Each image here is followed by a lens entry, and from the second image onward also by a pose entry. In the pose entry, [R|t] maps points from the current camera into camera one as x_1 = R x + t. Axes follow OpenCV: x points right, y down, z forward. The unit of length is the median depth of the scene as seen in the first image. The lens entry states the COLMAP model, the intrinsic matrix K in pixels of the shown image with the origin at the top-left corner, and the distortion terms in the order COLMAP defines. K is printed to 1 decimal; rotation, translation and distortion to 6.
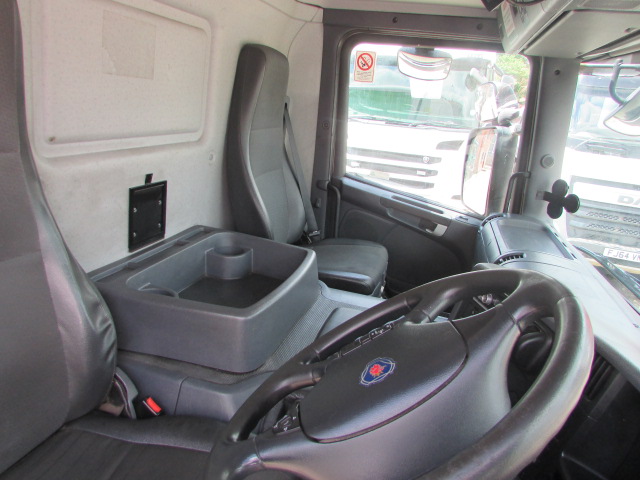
lens RADIAL K [[453.9, 0, 320.0], [0, 453.9, 240.0], [0, 0, 1]] dist [-0.041049, -0.001801]
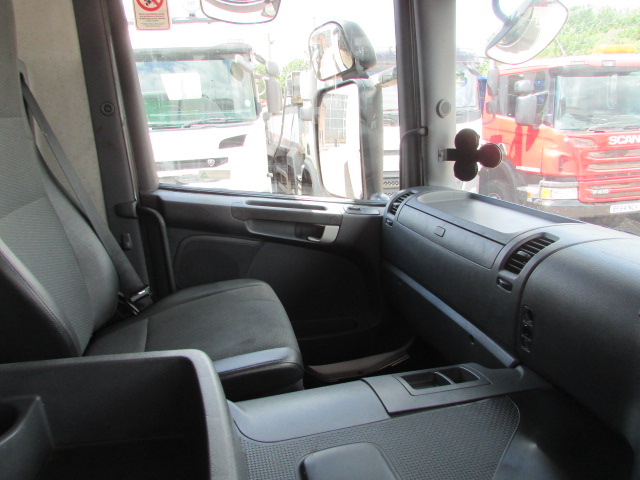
lens RADIAL K [[453.9, 0, 320.0], [0, 453.9, 240.0], [0, 0, 1]] dist [-0.041049, -0.001801]
pose [[0.854409, -0.256016, 0.452151, -0.057542], [0.265110, 0.963195, 0.044412, -0.045793], [-0.446880, 0.081924, 0.890835, 0.387878]]
